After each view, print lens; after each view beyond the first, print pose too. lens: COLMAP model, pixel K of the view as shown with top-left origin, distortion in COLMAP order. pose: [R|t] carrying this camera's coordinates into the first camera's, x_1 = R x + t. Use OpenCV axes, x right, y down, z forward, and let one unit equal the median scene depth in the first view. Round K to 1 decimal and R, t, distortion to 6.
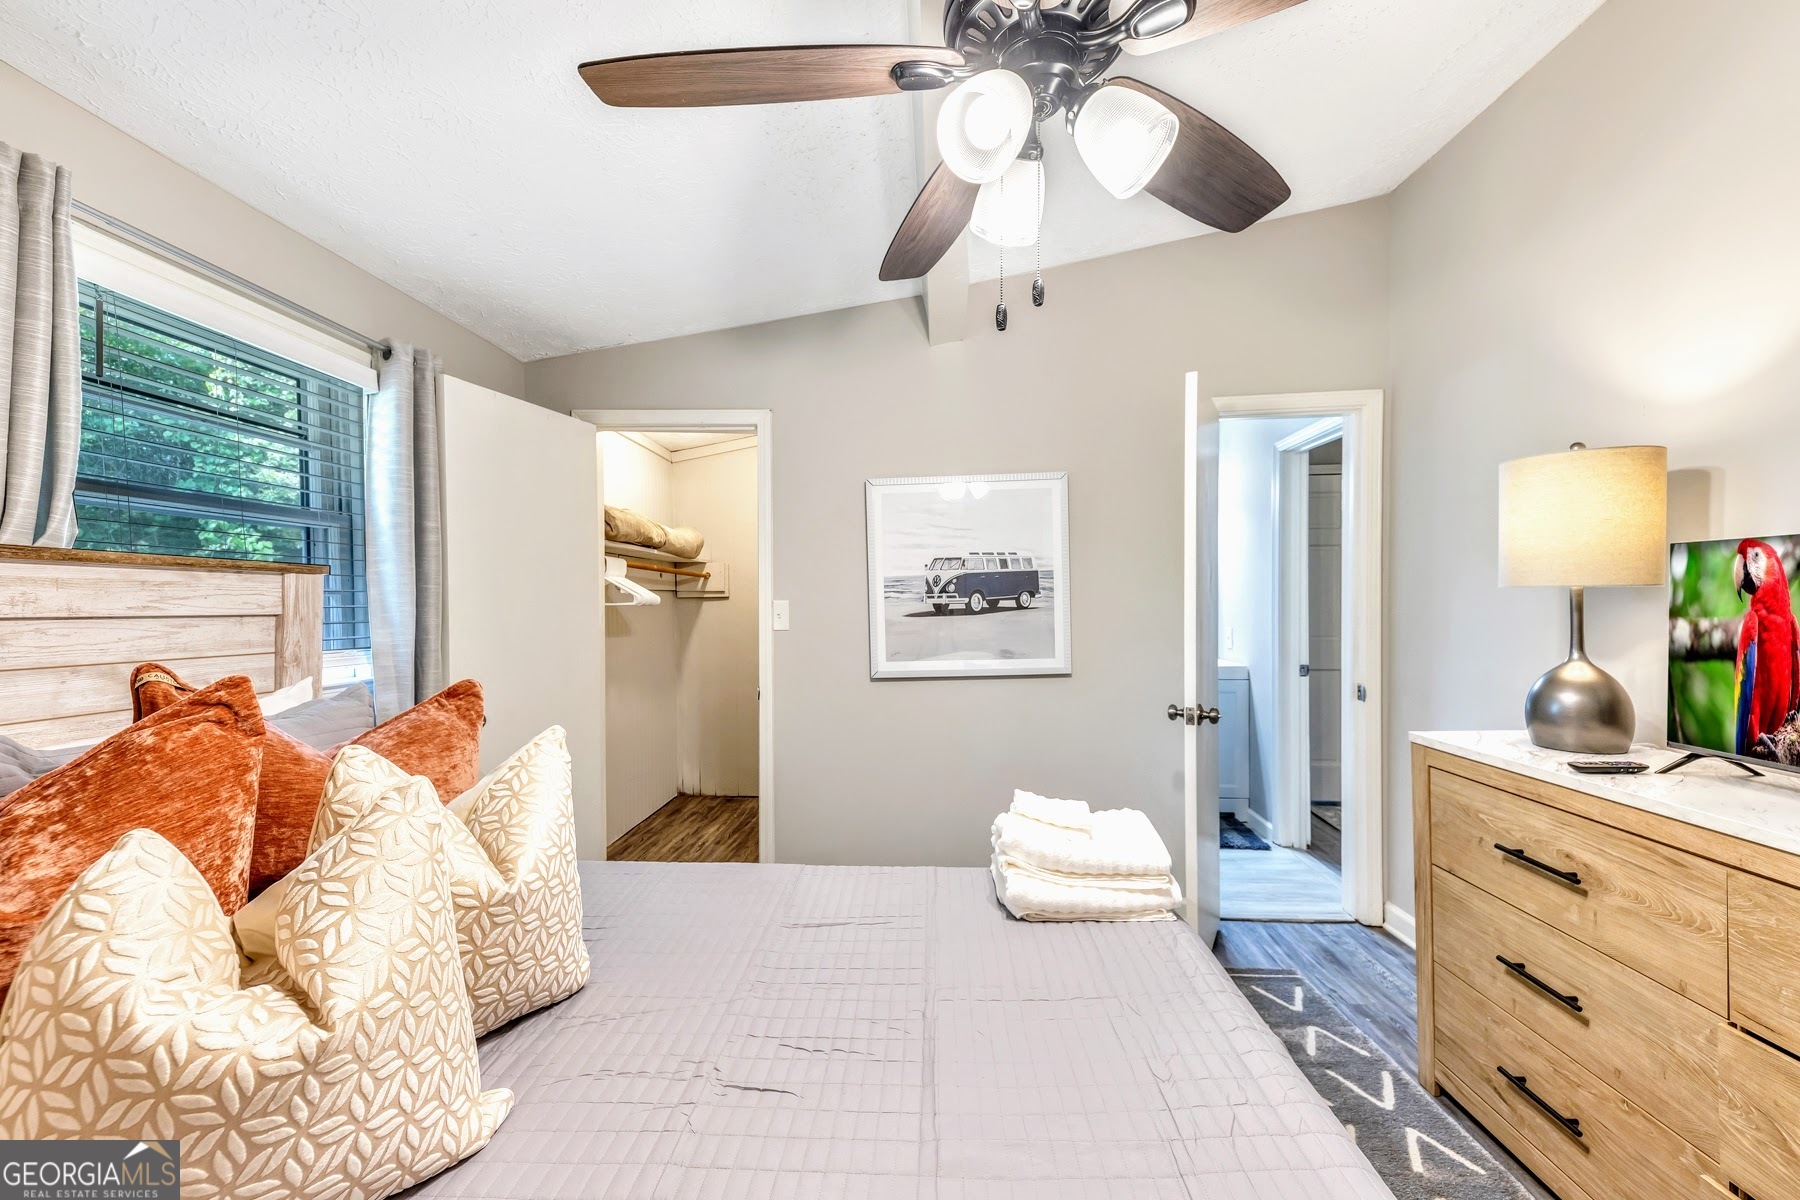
lens RADIAL K [[710.6, 0, 900.0], [0, 710.6, 600.0], [0, 0, 1]] dist [-0.000079, -0.000019]
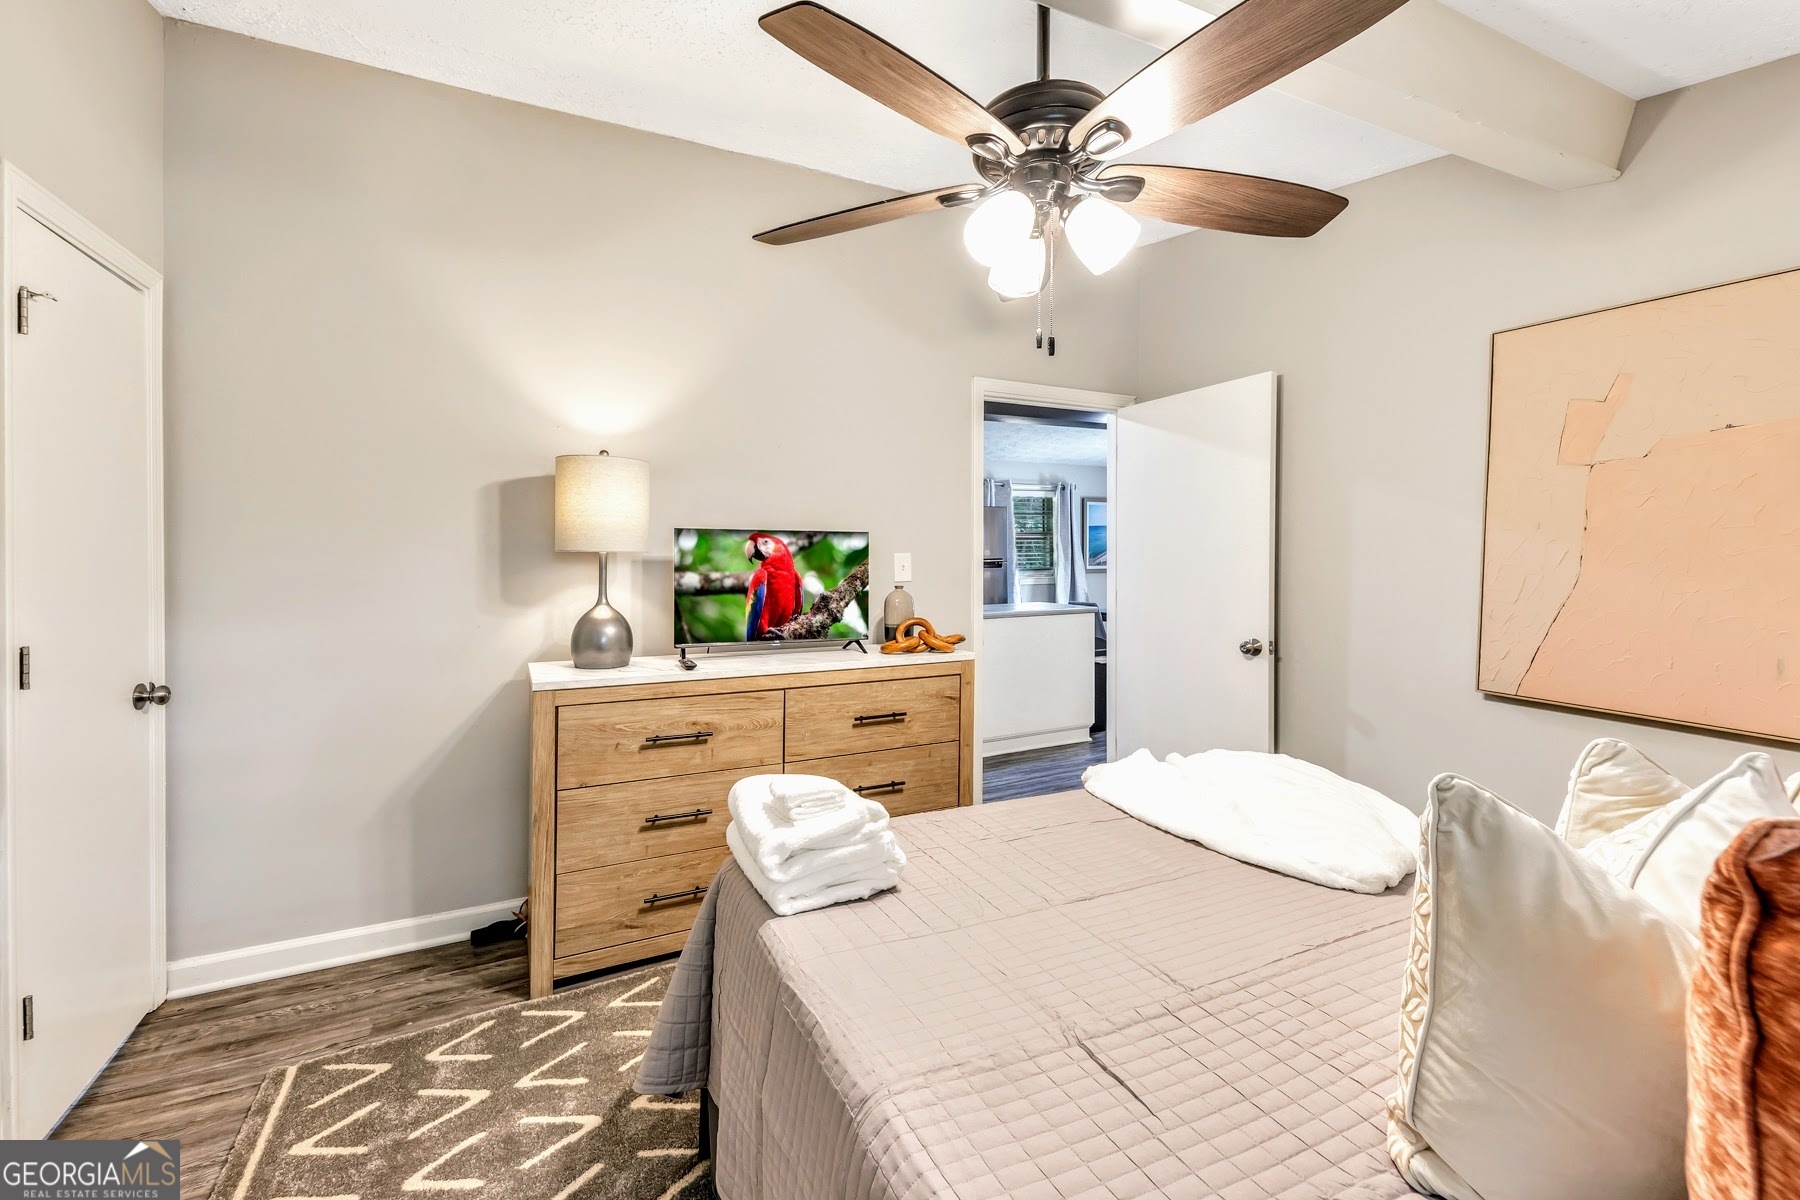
lens RADIAL K [[725.6, 0, 890.6], [0, 725.6, 558.5], [0, 0, 1]] dist [-0.000724, -0.000151]
pose [[-0.507688, 0.001788, 0.861539, -0.715383], [-0.014073, 0.999847, -0.010368, 0.002468], [-0.861426, -0.017389, -0.507585, 1.533908]]
